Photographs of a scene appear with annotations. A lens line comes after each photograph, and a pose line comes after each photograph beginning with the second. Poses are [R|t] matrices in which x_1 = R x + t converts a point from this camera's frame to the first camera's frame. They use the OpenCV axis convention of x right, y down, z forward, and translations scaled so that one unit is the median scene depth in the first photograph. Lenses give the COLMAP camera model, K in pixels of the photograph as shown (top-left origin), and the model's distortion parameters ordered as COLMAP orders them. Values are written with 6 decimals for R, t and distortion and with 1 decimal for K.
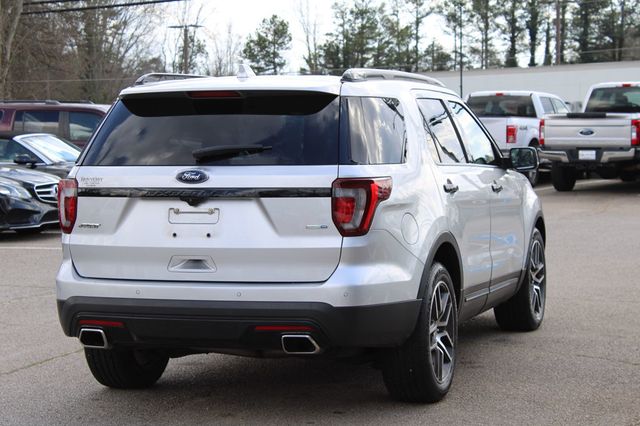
lens RADIAL K [[1559.3, 0, 323.3], [0, 1559.3, 212.3], [0, 0, 1]] dist [0.105603, 0.000000]
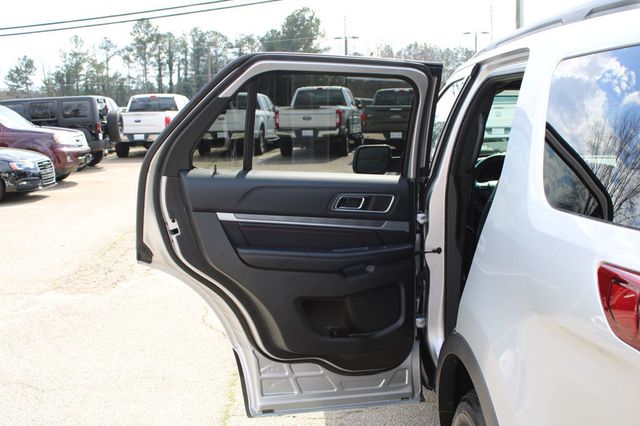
lens RADIAL K [[777.1, 0, 315.9], [0, 777.1, 215.6], [0, 0, 1]] dist [-0.067664, 0.000000]
pose [[0.941255, -0.056288, 0.332973, -0.085558], [0.032029, 0.996446, 0.077907, -0.015058], [-0.336175, -0.062665, 0.939712, 0.272735]]
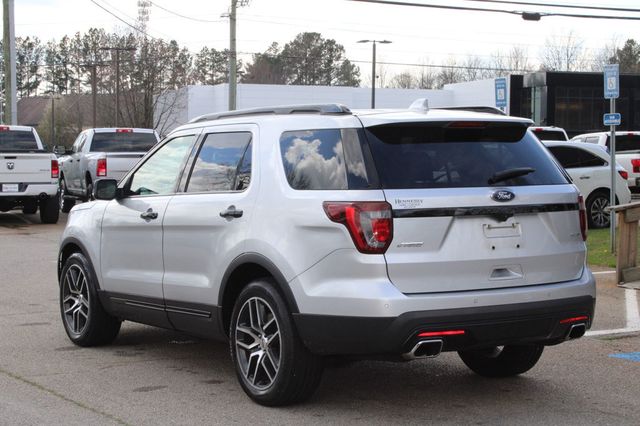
lens RADIAL K [[1282.9, 0, 319.2], [0, 1282.9, 211.3], [0, 0, 1]] dist [0.049778, 0.000000]
pose [[0.630470, -0.028543, 0.775689, -0.256597], [0.045161, 0.998980, 0.000053, -0.005073], [-0.774899, 0.034997, 0.631115, 0.145776]]
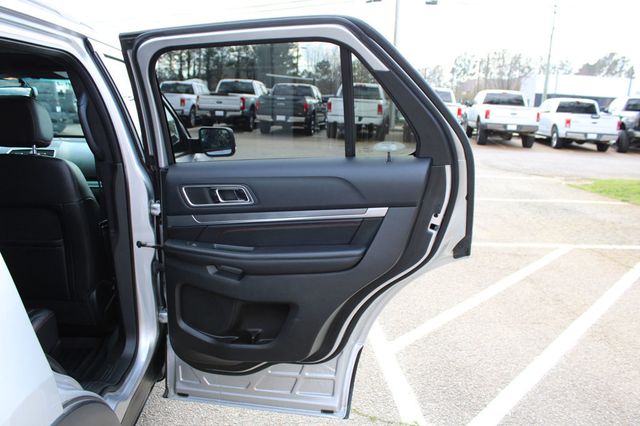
lens RADIAL K [[535.9, 0, 317.4], [0, 535.9, 217.5], [0, 0, 1]] dist [-0.140417, 0.096290]
pose [[0.932057, -0.037077, 0.360410, 0.029796], [-0.022528, 0.986895, 0.159786, -0.015432], [-0.361611, -0.157049, 0.919007, 0.279484]]
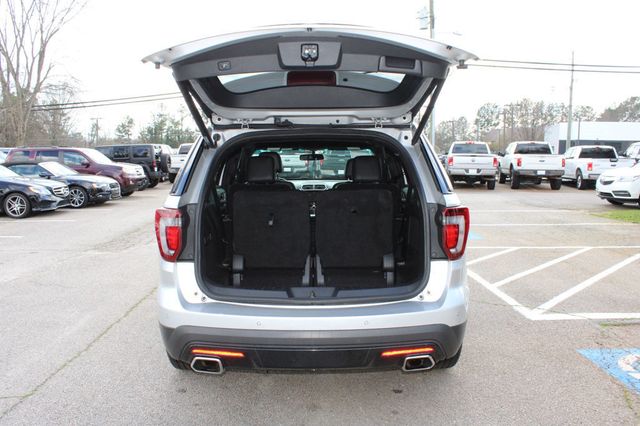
lens RADIAL K [[535.9, 0, 316.6], [0, 535.9, 217.5], [0, 0, 1]] dist [-0.140417, 0.096290]
pose [[0.948602, -0.029562, 0.315088, -0.054277], [0.011630, 0.998211, 0.058641, -0.010511], [-0.316258, -0.051962, 0.947249, 0.191541]]
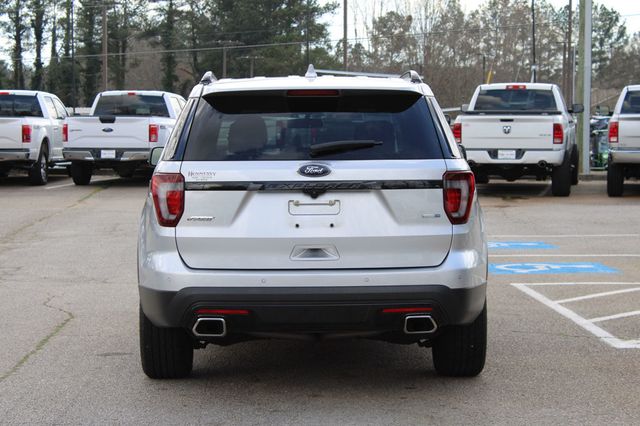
lens RADIAL K [[1559.3, 0, 326.5], [0, 1559.3, 214.2], [0, 0, 1]] dist [0.105603, 0.000000]
pose [[0.942213, -0.015144, 0.334672, -0.123024], [0.014760, 0.999884, 0.003689, 0.000885], [-0.334689, 0.001464, 0.942327, -0.000408]]
